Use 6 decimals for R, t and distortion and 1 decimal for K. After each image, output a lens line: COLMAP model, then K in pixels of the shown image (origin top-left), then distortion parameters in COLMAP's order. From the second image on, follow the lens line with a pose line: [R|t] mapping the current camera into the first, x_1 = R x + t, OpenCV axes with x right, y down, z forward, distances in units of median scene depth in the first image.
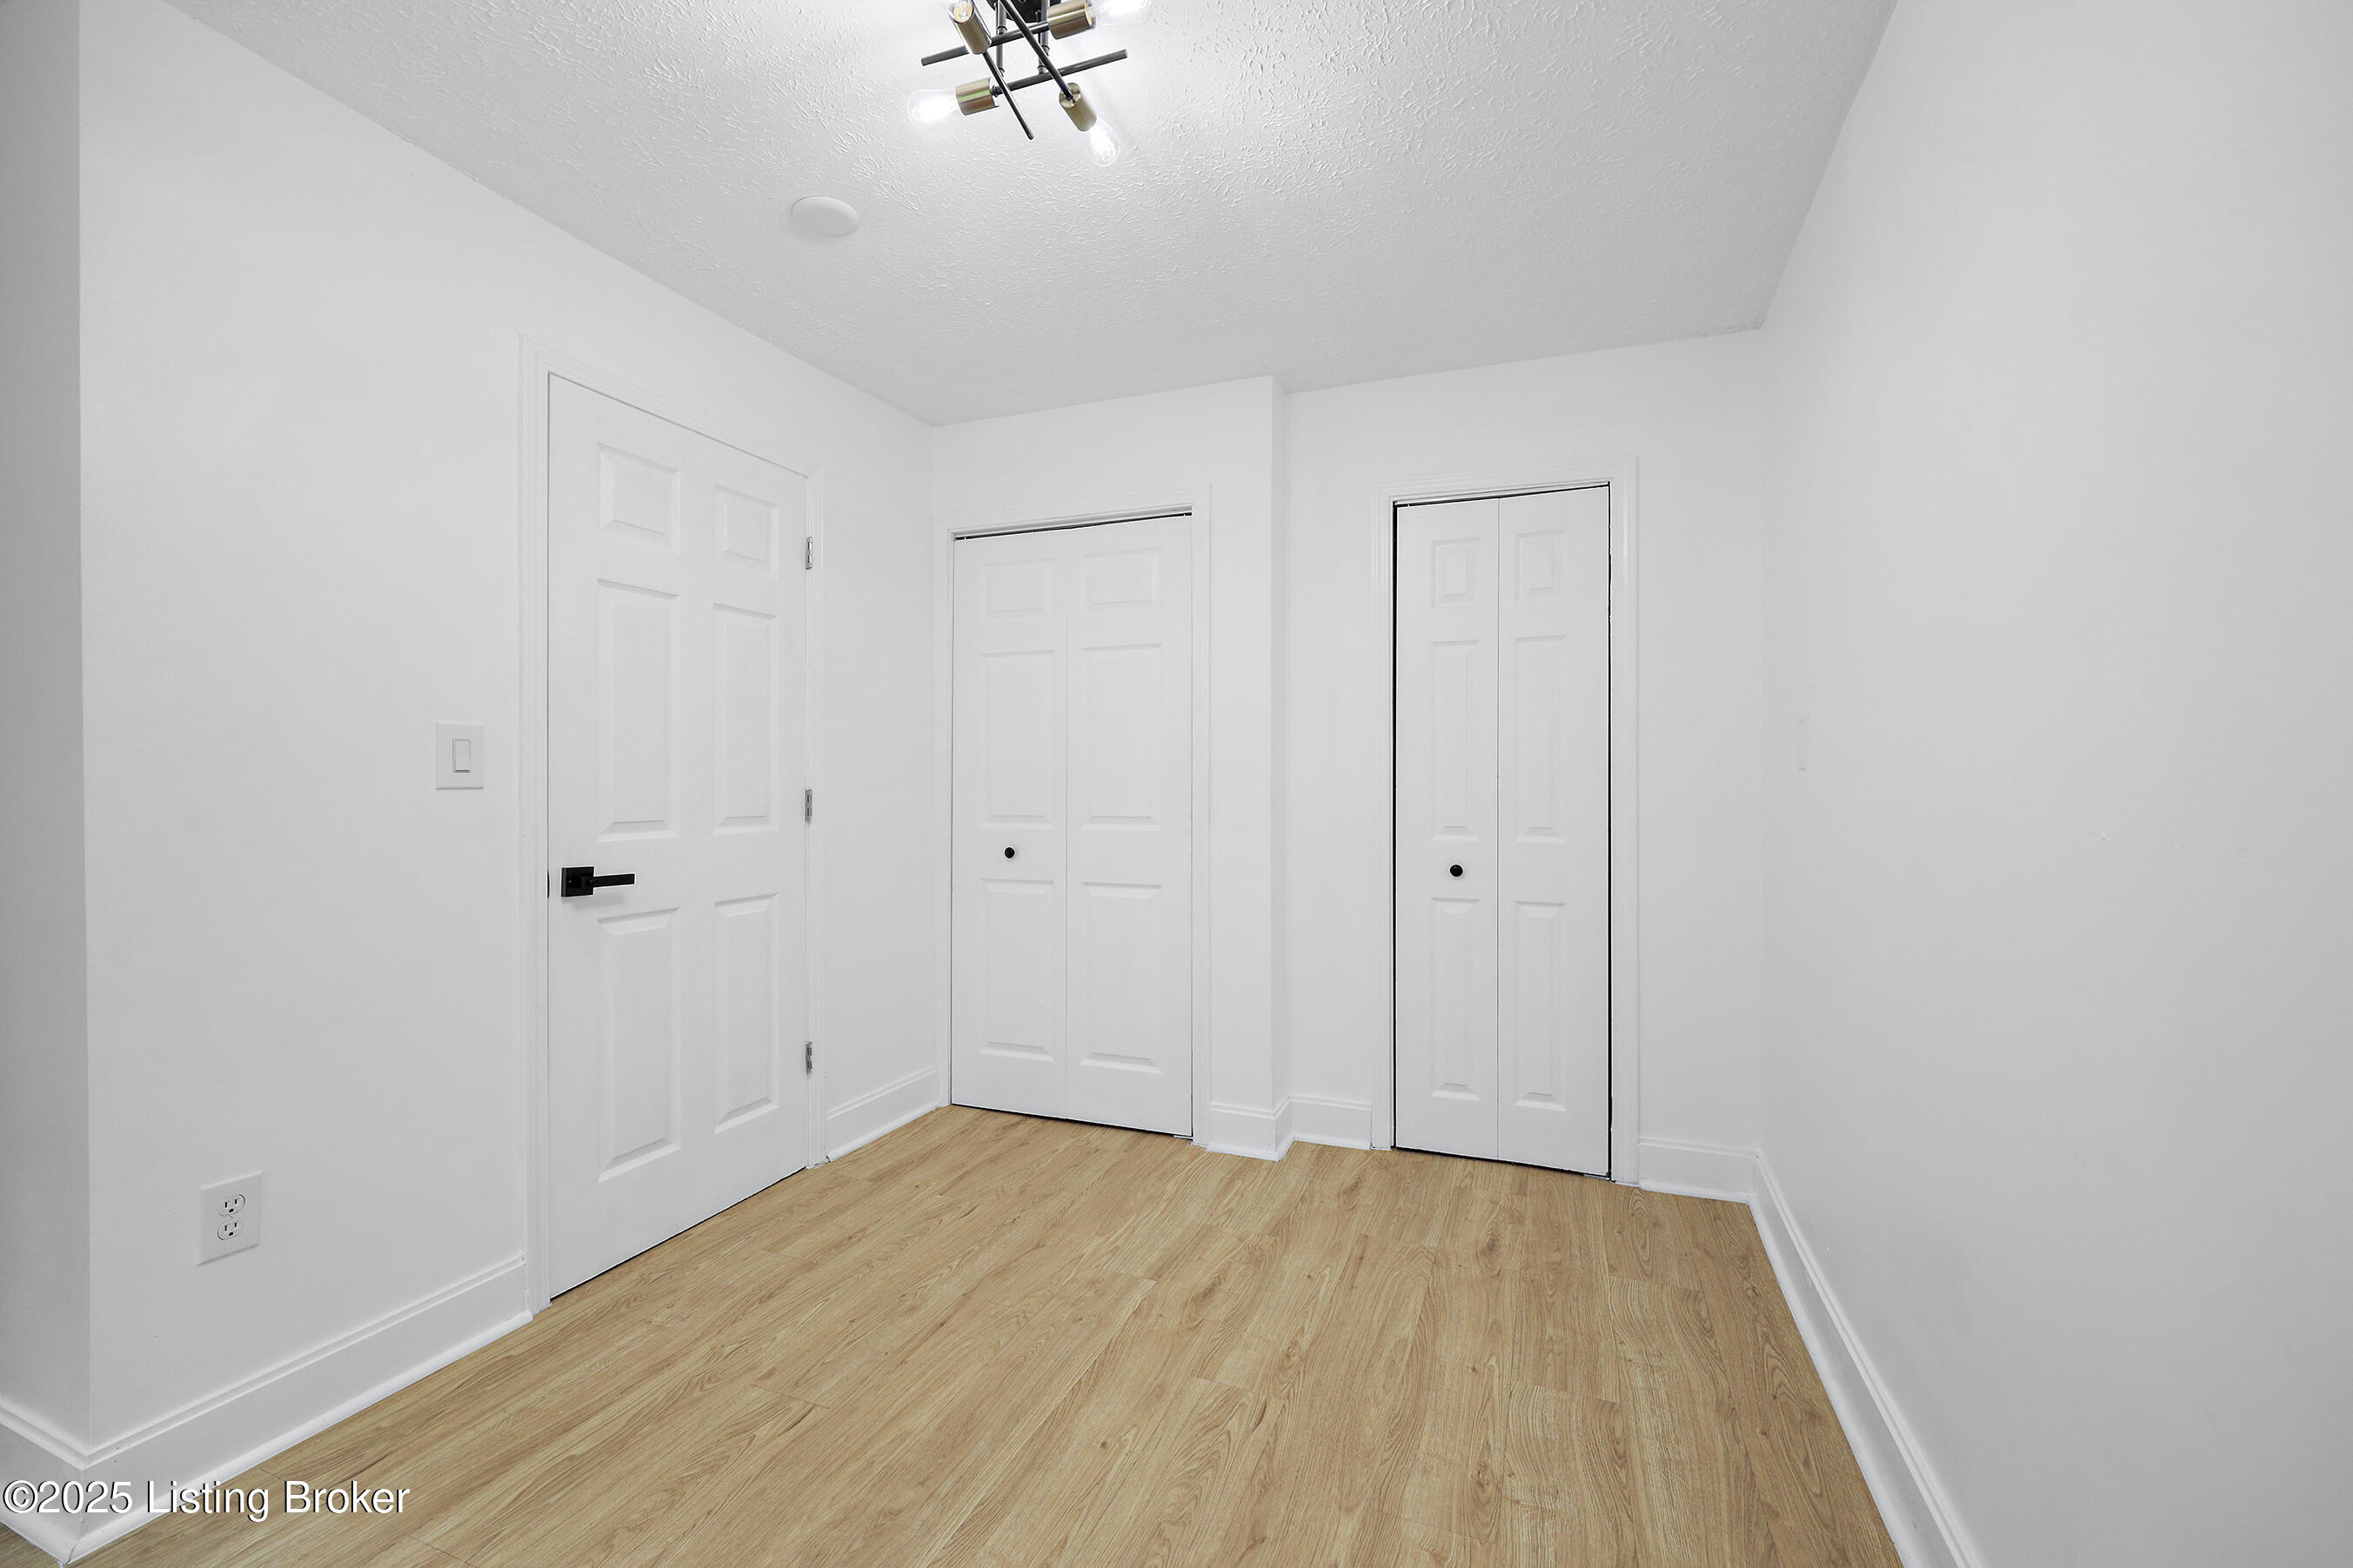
lens RADIAL K [[951.5, 0, 1189.5], [0, 951.5, 778.8], [0, 0, 1]] dist [-0.000634, -0.000217]
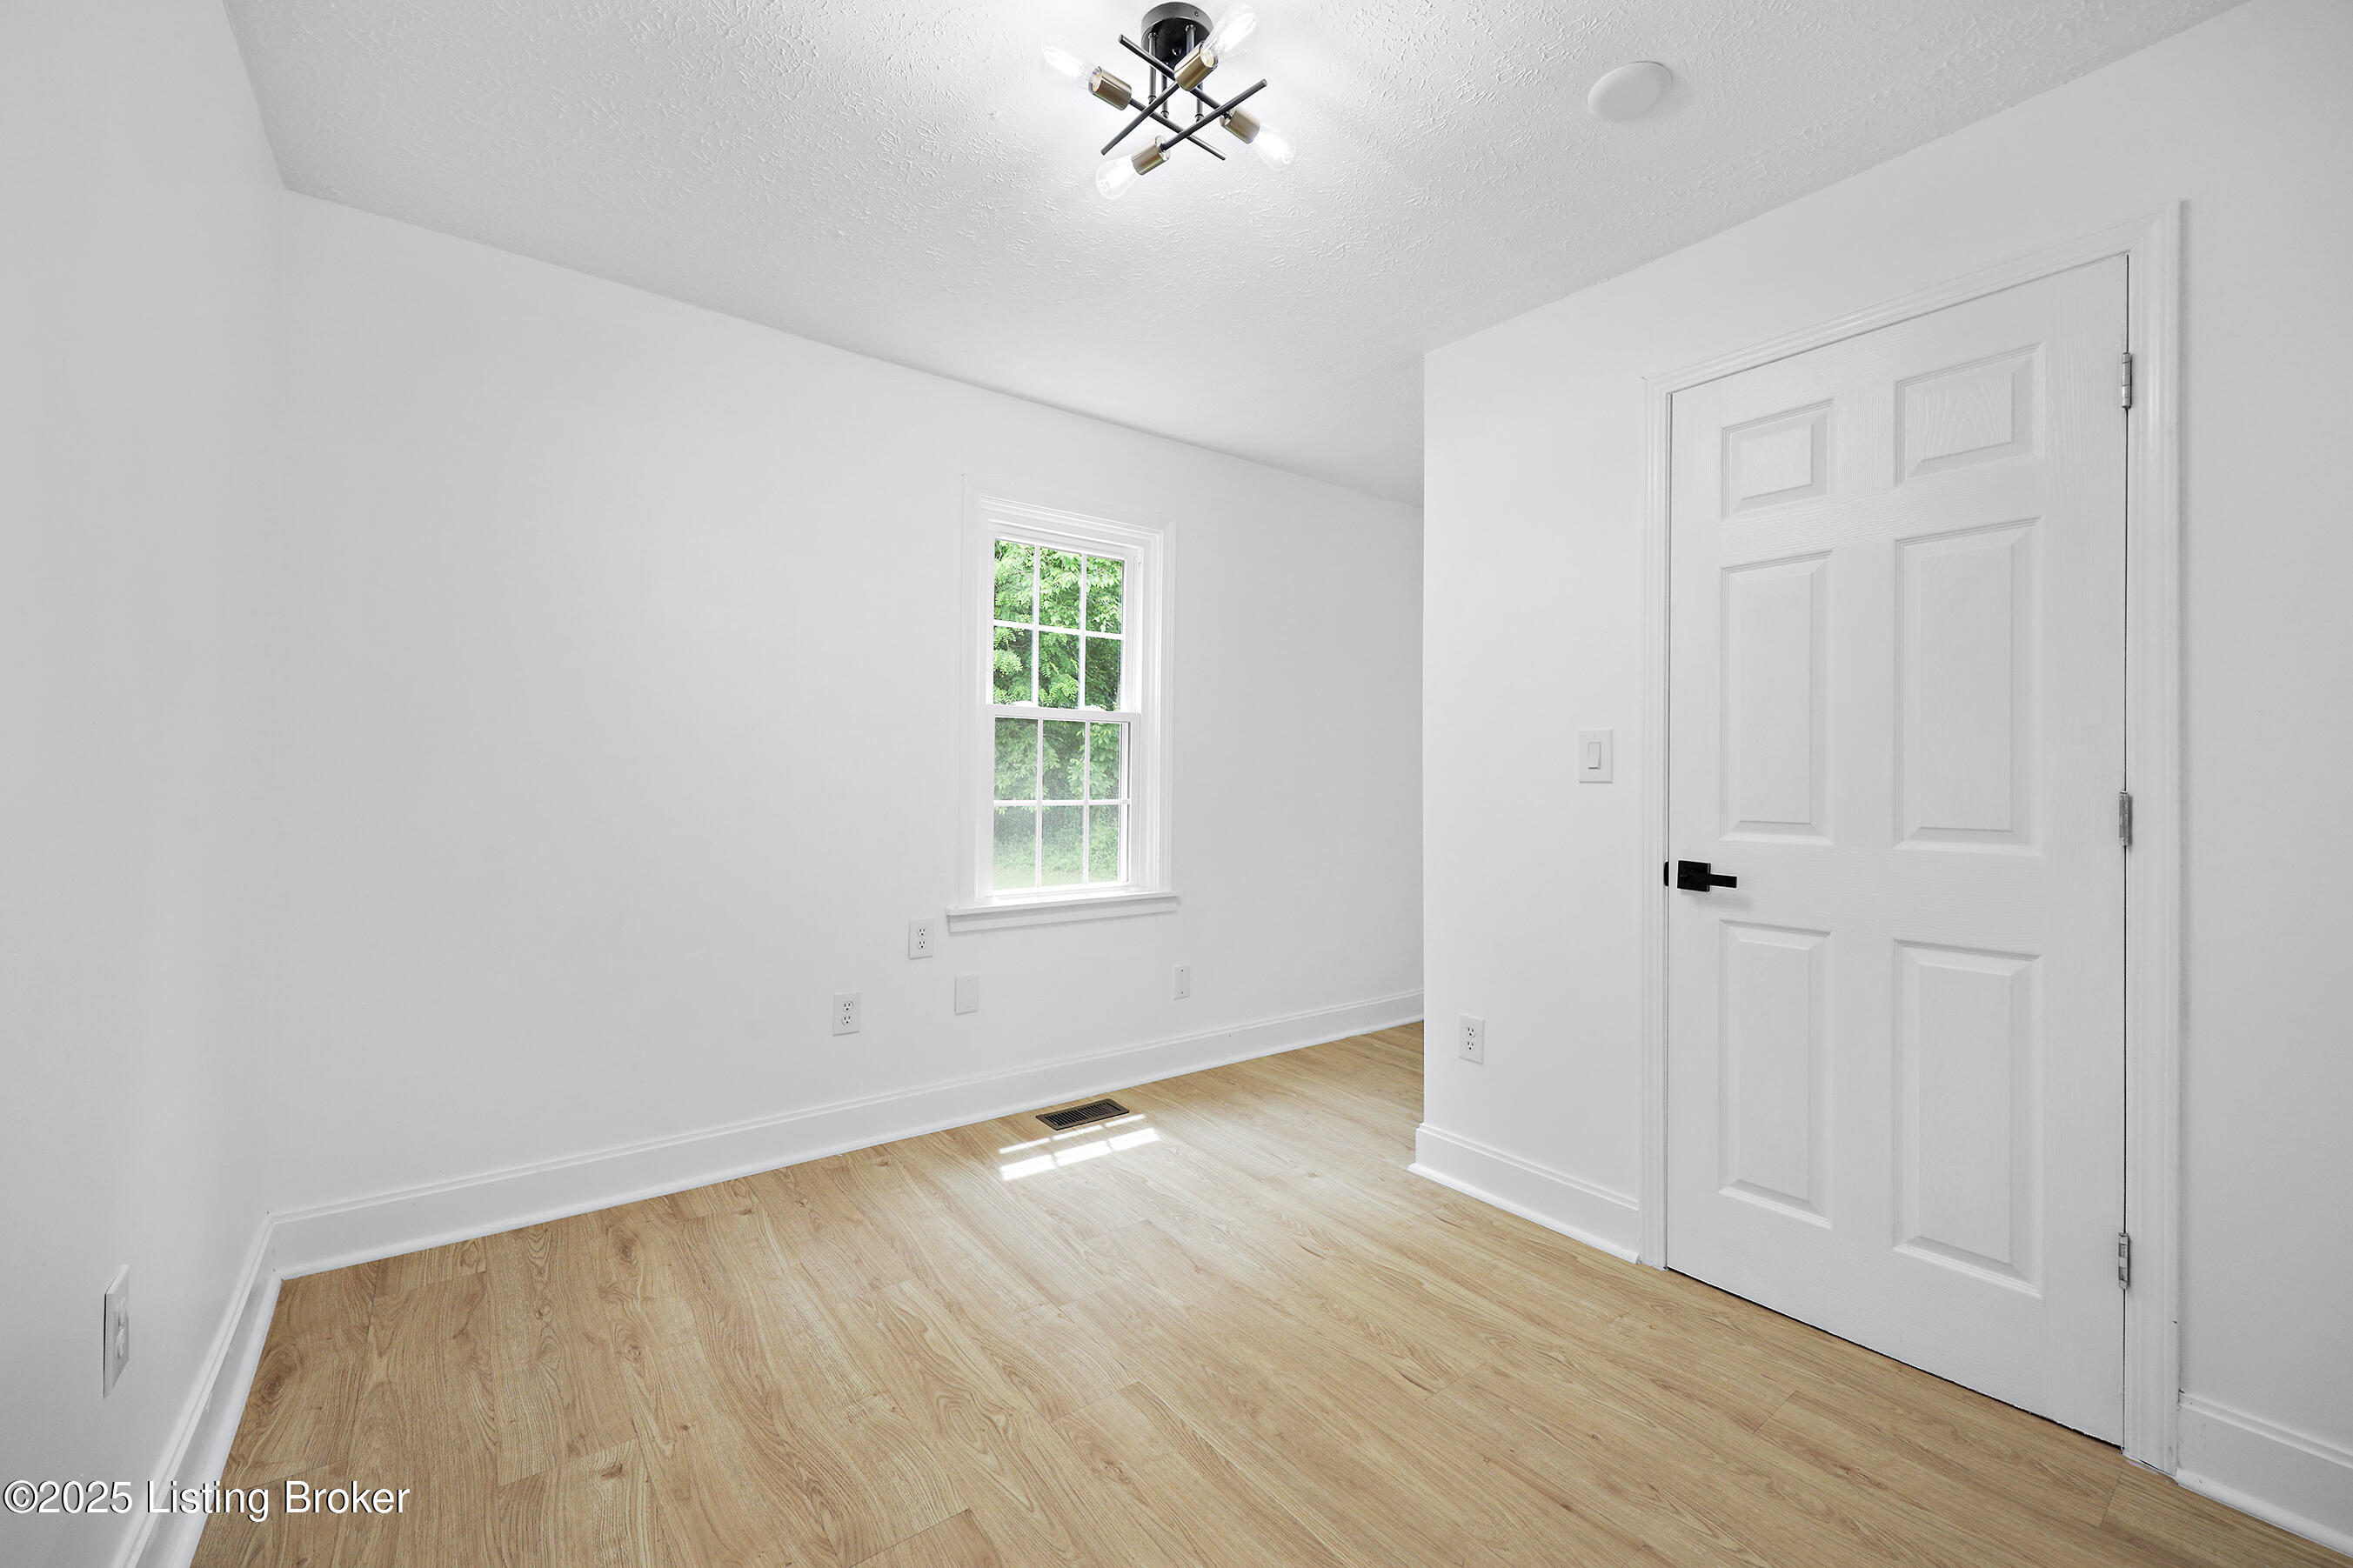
lens RADIAL K [[951.5, 0, 1189.5], [0, 951.5, 778.8], [0, 0, 1]] dist [-0.000634, -0.000217]
pose [[-0.515426, -0.002070, -0.856932, 0.480786], [-0.003458, 0.999994, -0.000336, 0.007261], [0.856927, 0.002790, -0.515430, 1.031221]]
